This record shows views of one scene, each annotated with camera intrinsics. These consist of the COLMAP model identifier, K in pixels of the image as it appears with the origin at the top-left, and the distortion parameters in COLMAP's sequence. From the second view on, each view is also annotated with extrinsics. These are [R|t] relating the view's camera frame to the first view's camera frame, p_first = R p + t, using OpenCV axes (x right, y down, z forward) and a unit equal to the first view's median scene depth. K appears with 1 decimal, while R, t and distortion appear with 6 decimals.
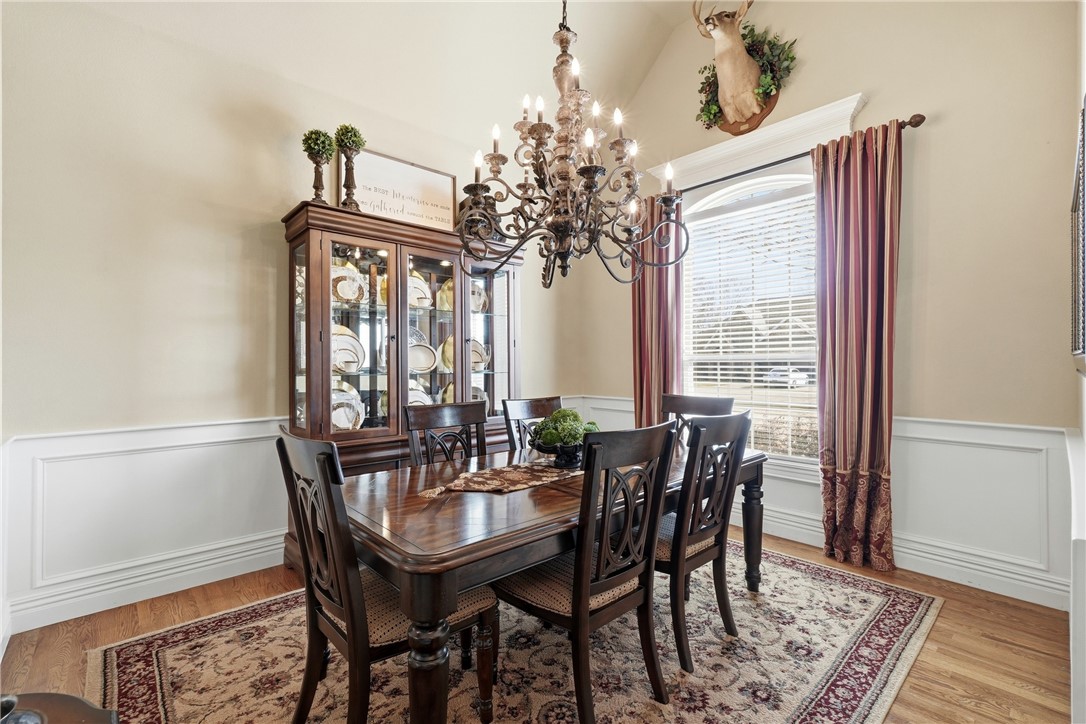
lens RADIAL K [[473.1, 0, 549.3], [0, 473.1, 363.0], [0, 0, 1]] dist [0.001900, 0.000305]
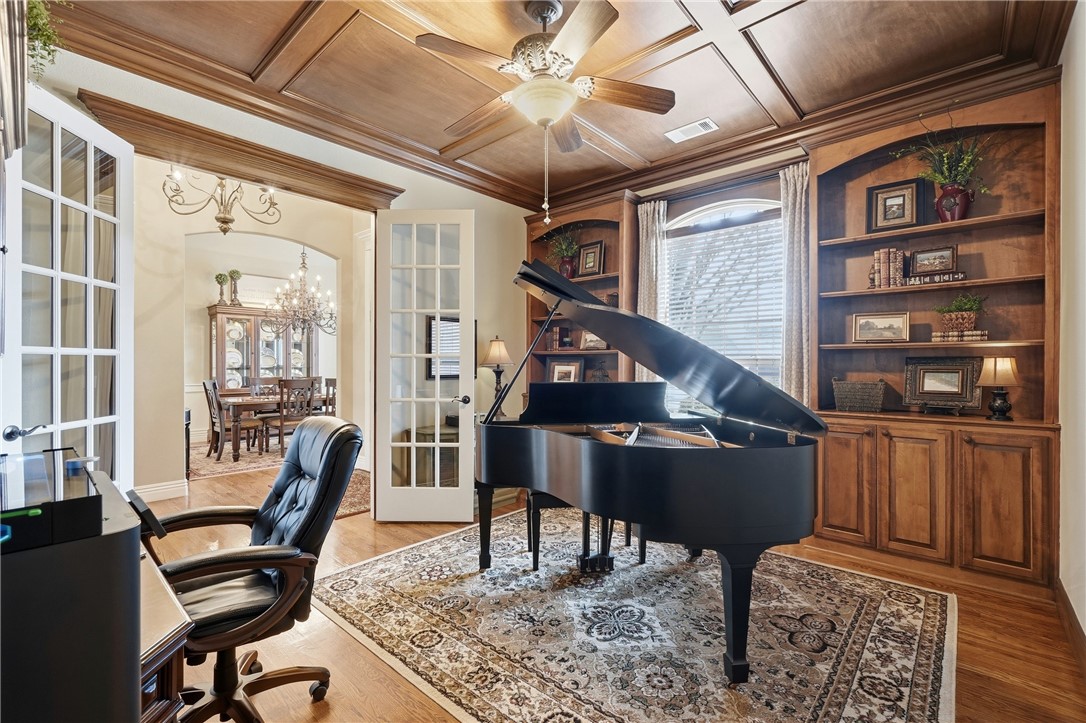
lens RADIAL K [[473.1, 0, 535.8], [0, 473.1, 363.3], [0, 0, 1]] dist [0.001900, 0.000305]
pose [[0.996877, -0.000081, 0.078972, 1.004637], [-0.000041, 0.999999, 0.001533, -0.005275], [-0.078972, -0.001532, 0.996876, -1.688007]]
